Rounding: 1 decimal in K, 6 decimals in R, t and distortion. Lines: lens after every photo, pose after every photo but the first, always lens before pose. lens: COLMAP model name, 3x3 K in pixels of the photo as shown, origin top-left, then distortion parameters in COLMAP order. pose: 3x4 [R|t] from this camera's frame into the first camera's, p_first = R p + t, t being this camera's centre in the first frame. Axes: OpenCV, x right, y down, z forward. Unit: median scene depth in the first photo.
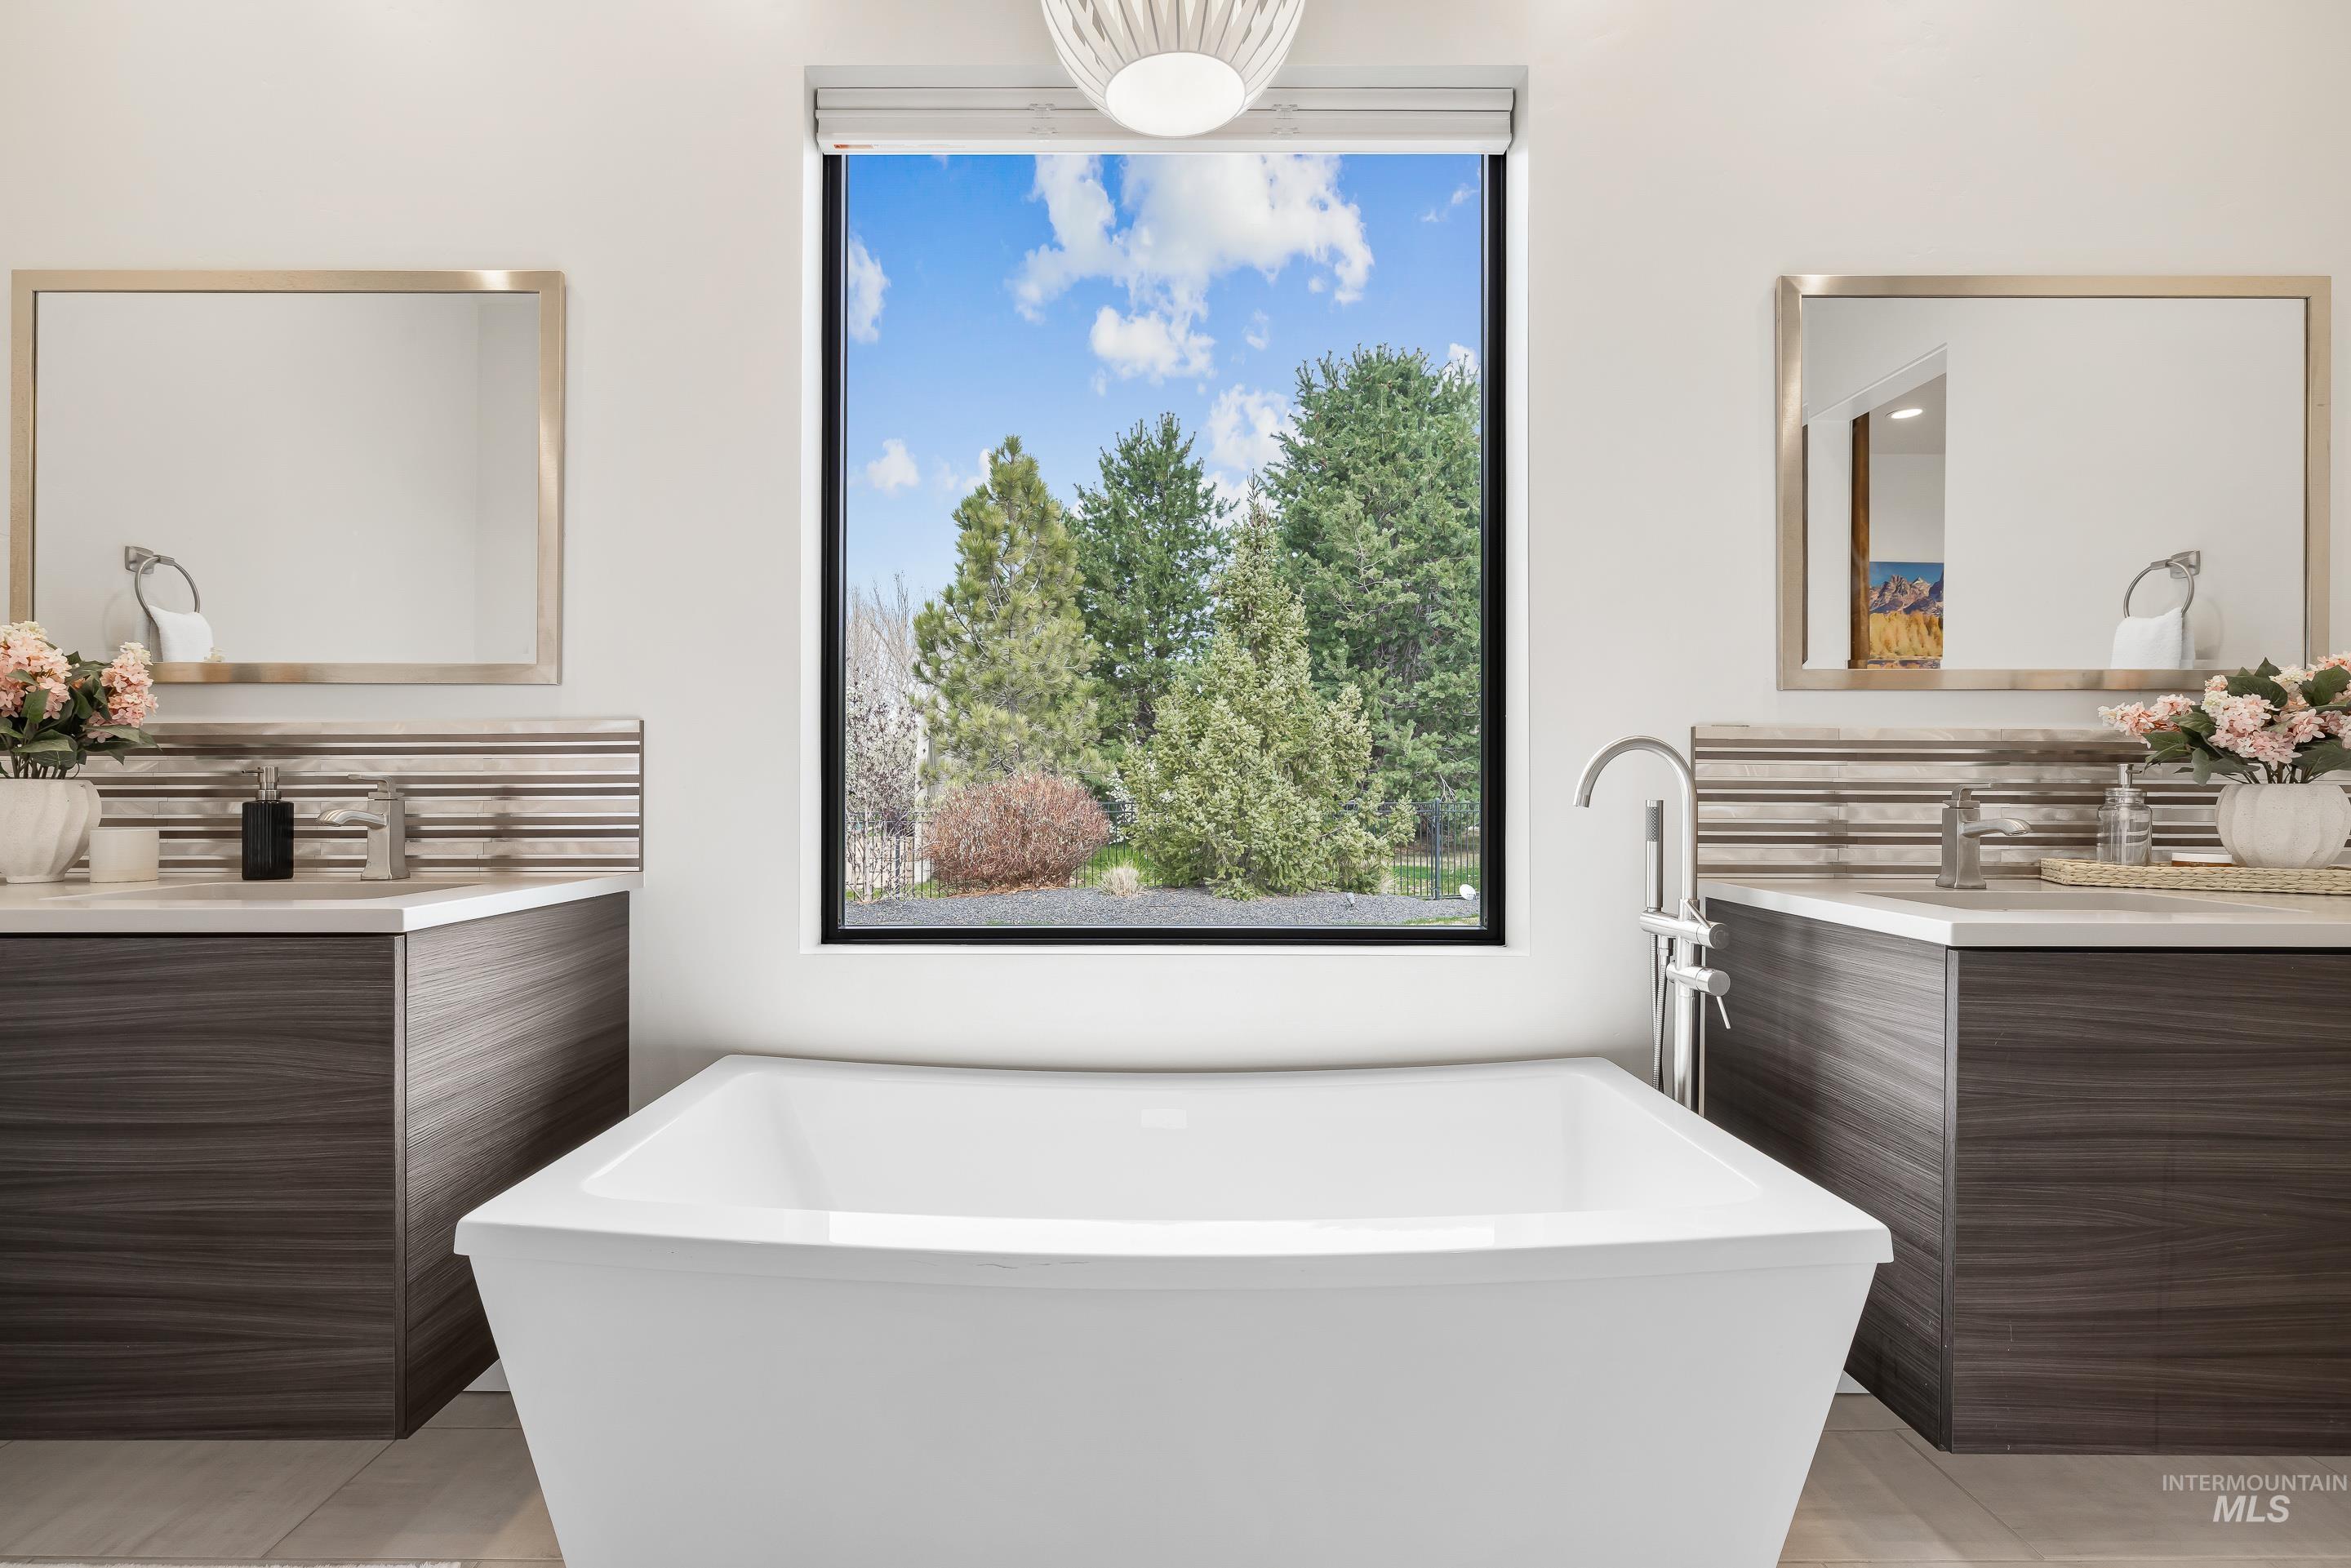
lens RADIAL K [[981.3, 0, 1176.1], [0, 981.3, 797.6], [0, 0, 1]] dist [0.003533, 0.000422]
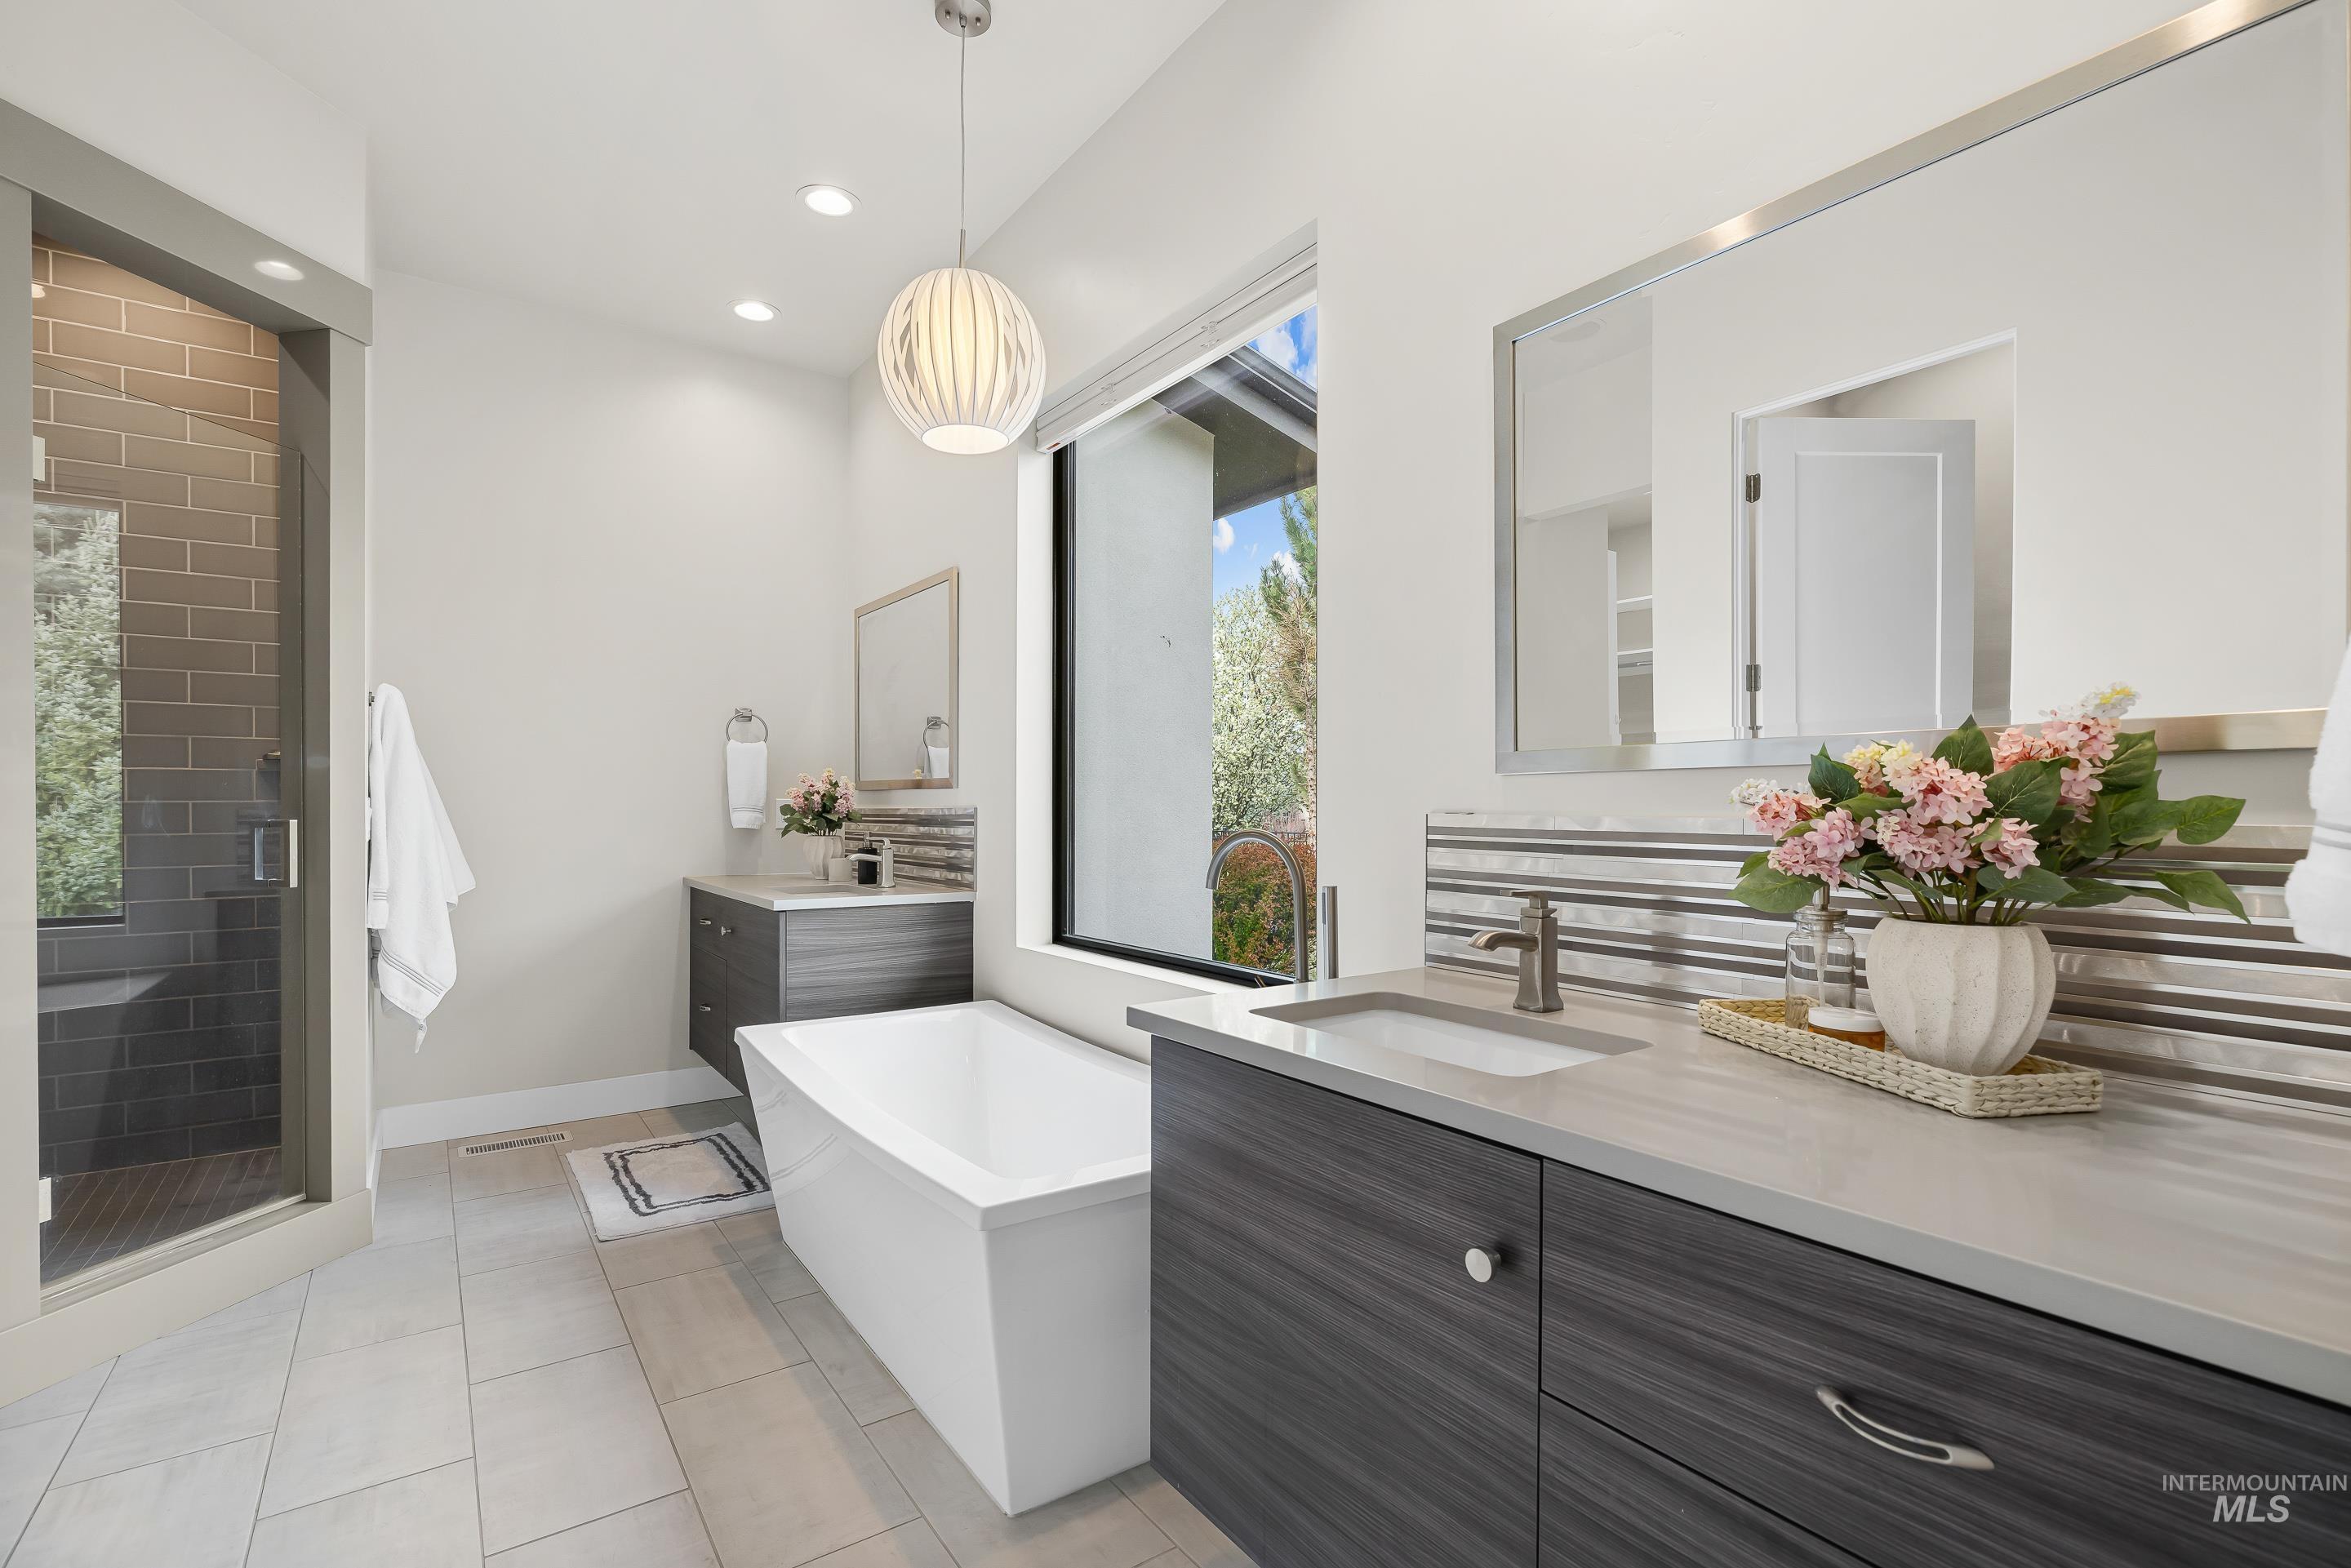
lens RADIAL K [[981.3, 0, 1176.1], [0, 981.3, 797.6], [0, 0, 1]] dist [0.003533, 0.000422]
pose [[0.606159, -0.010266, -0.795278, 1.239892], [-0.003718, 0.999869, -0.015741, -0.077180], [0.795335, 0.012498, 0.606041, 0.219552]]
